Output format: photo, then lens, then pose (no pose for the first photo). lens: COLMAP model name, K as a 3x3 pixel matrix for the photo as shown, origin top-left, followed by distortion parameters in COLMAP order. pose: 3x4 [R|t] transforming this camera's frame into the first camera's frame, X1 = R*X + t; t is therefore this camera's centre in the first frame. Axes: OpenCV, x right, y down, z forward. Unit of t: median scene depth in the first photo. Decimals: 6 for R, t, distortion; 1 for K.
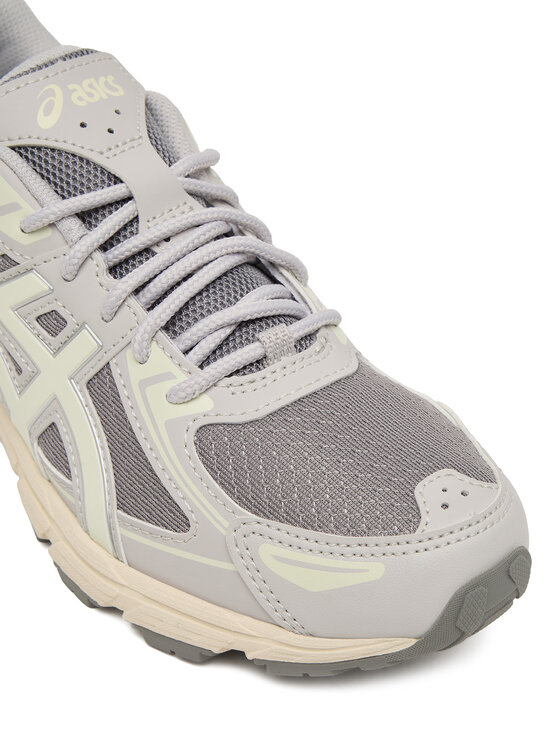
lens RADIAL K [[1569.4, 0, 280.0], [0, 1569.4, 373.0], [0, 0, 1]] dist [0.414489, -10.158192]
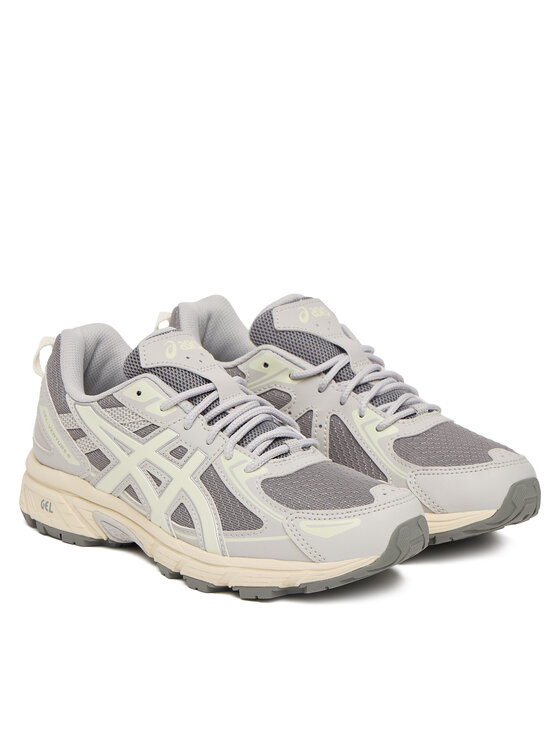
lens RADIAL K [[2213.2, 0, 280.0], [0, 2213.2, 373.0], [0, 0, 1]] dist [0.913825, 0.095723]
pose [[0.989084, -0.051846, 0.137929, -0.411657], [0.101825, 0.917088, -0.385461, 1.003034], [-0.106508, 0.395298, 0.912357, -1.678114]]
